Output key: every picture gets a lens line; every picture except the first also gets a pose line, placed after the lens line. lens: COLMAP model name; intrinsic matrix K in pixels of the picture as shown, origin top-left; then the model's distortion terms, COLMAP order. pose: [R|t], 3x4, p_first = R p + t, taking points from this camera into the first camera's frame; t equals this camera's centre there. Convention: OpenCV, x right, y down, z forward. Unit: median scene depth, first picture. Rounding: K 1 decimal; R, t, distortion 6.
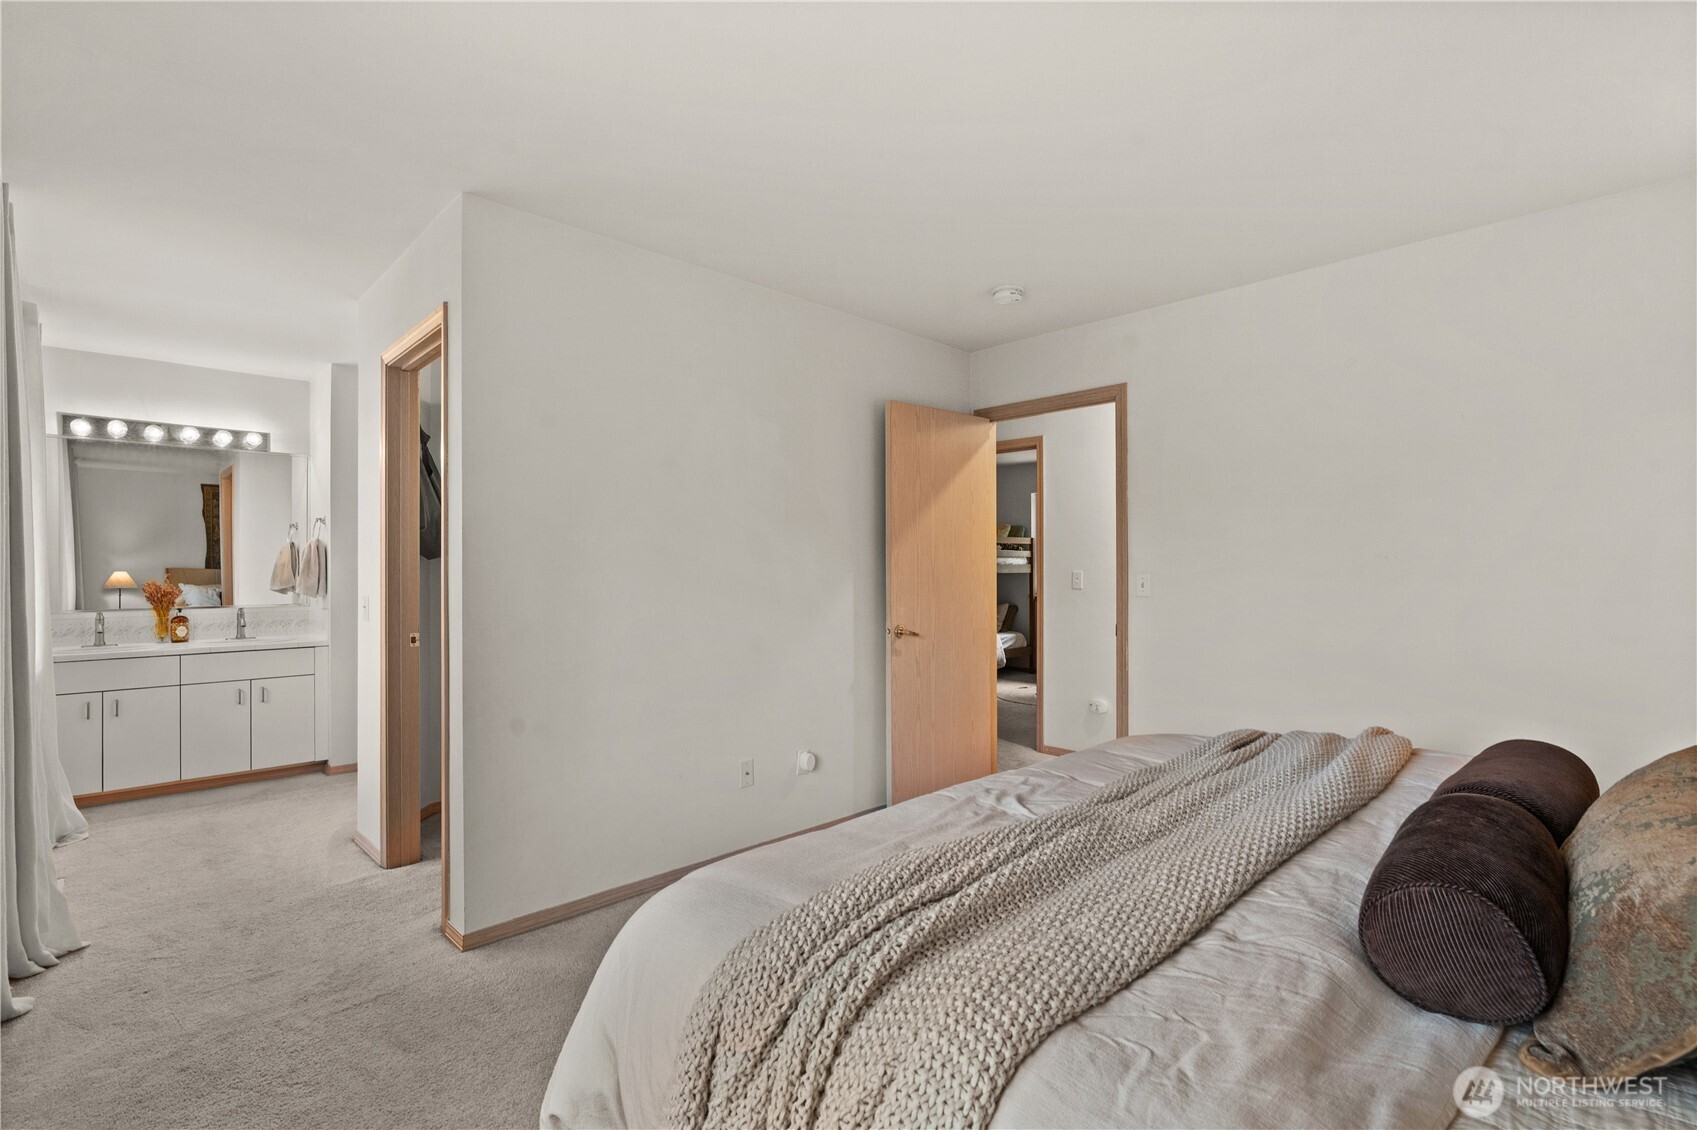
lens RADIAL K [[772.7, 0, 844.7], [0, 772.7, 575.1], [0, 0, 1]] dist [0.000433, -0.000034]
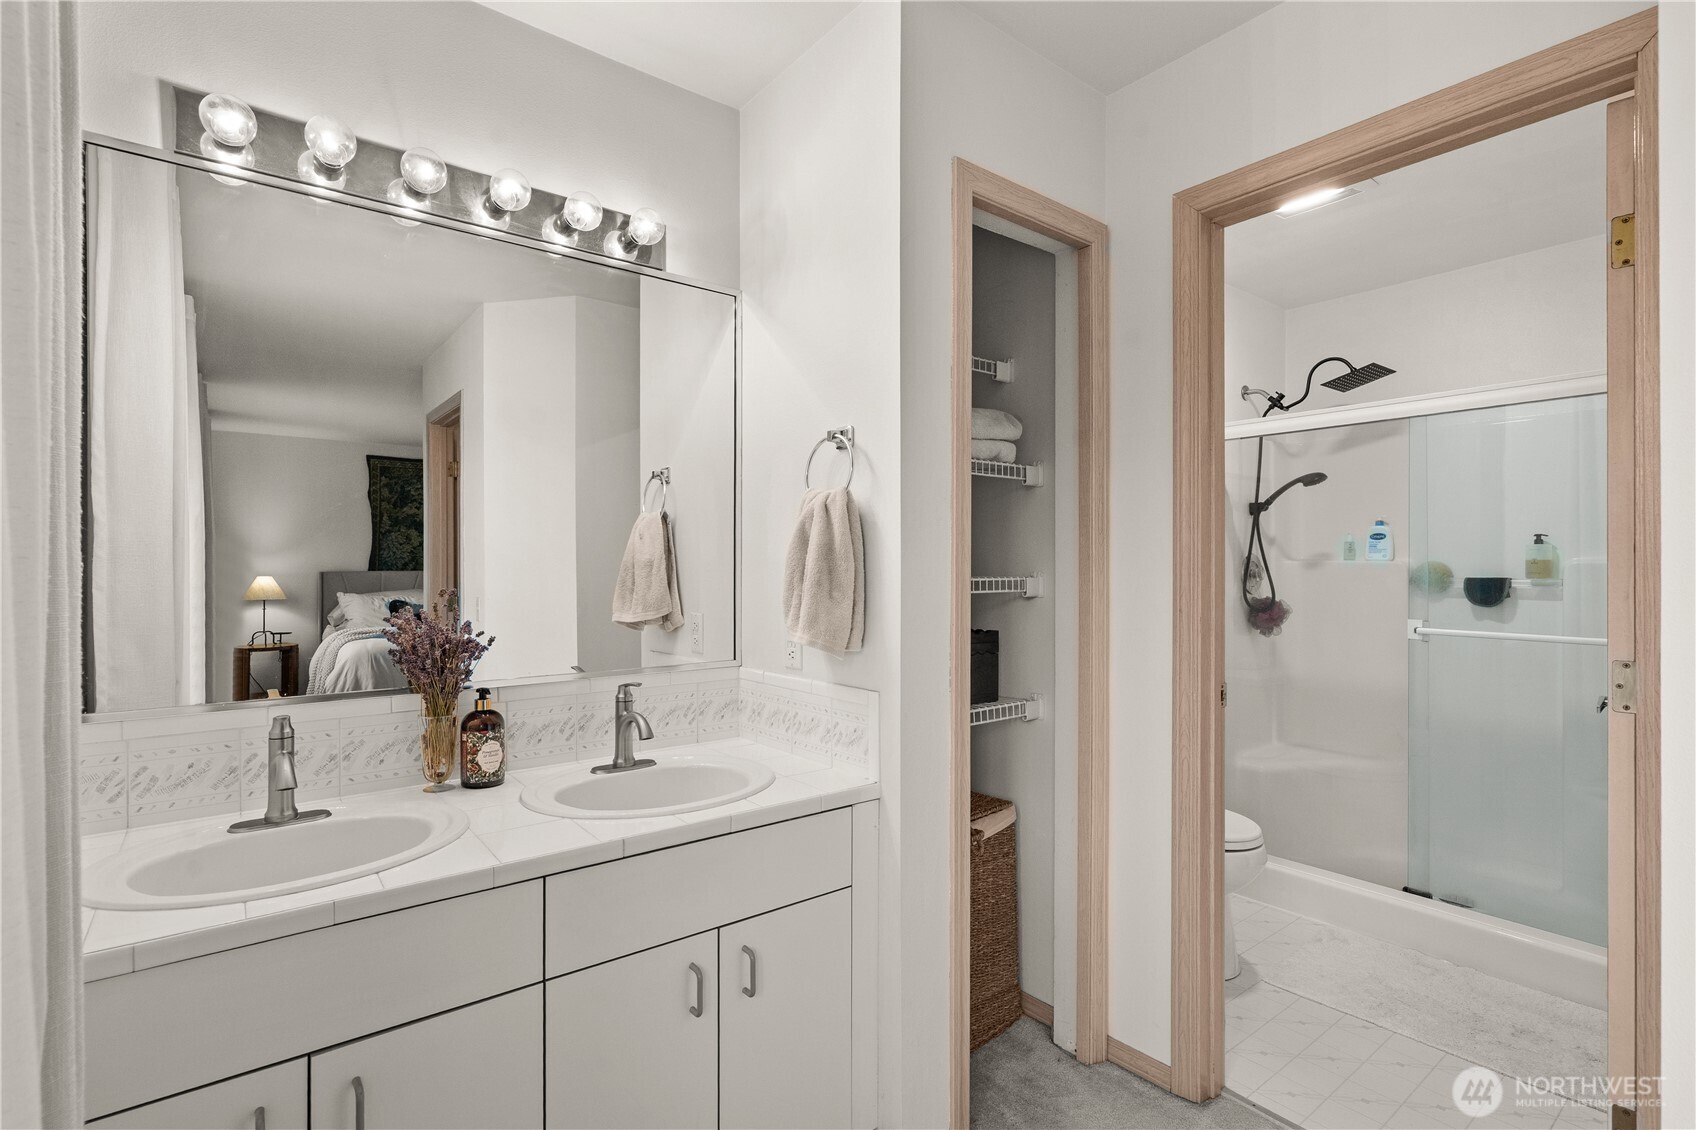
lens RADIAL K [[778.2, 0, 836.8], [0, 778.2, 566.1], [0, 0, 1]] dist [-0.001299, 0.000044]
pose [[0.994689, -0.004577, -0.102823, -0.663496], [0.003332, 0.999919, -0.012276, -0.007418], [0.102871, 0.011868, 0.994624, 0.665161]]
